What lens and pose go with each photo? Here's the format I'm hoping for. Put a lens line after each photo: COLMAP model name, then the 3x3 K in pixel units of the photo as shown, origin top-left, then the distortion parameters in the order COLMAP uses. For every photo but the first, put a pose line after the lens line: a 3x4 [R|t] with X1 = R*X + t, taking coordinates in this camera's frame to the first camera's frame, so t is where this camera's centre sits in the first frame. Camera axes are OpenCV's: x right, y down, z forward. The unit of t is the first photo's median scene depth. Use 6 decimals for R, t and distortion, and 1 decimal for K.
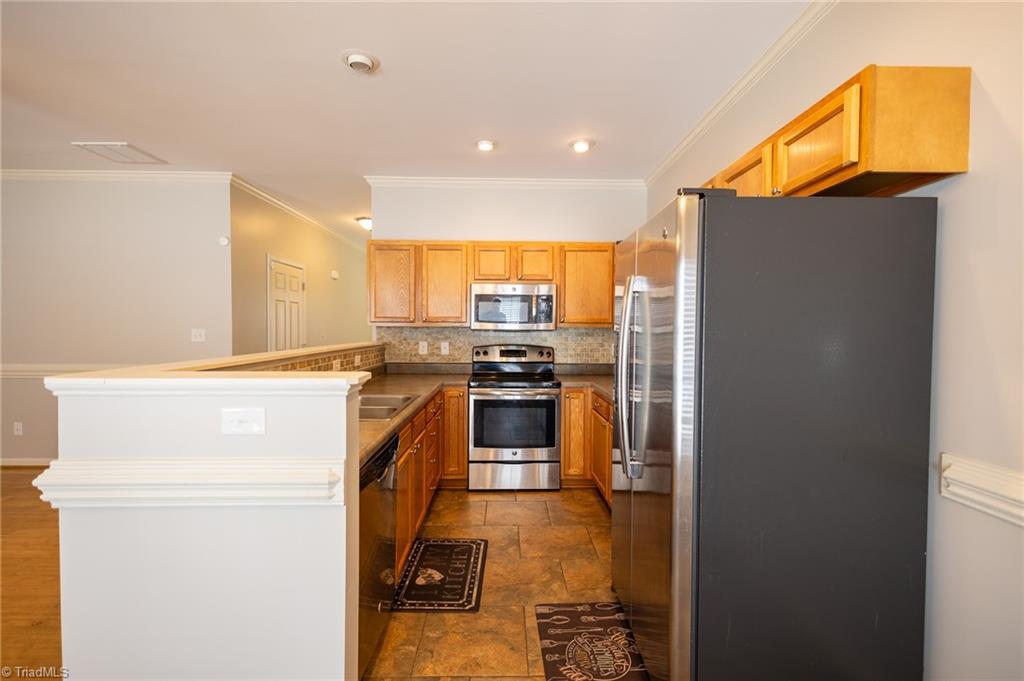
lens RADIAL K [[471.8, 0, 512.7], [0, 471.8, 339.0], [0, 0, 1]] dist [0.003755, -0.000671]
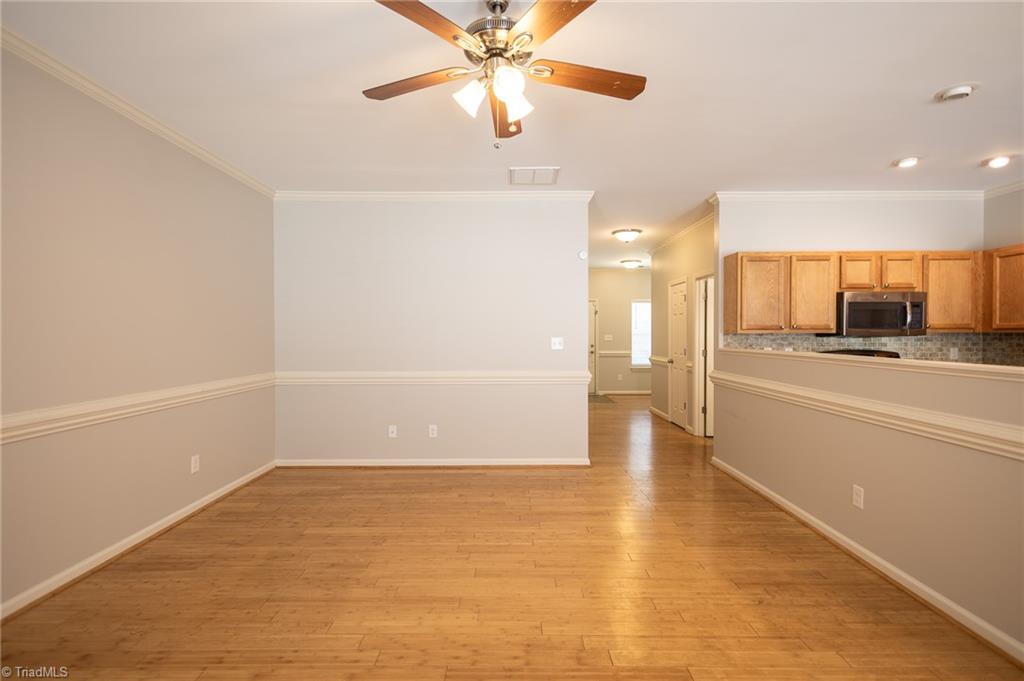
lens RADIAL K [[471.8, 0, 511.6], [0, 471.8, 336.7], [0, 0, 1]] dist [0.003755, -0.000671]
pose [[0.999485, -0.008605, -0.030920, -0.780751], [0.007882, 0.999694, -0.023436, 0.001431], [0.031113, 0.023180, 0.999247, -0.072098]]
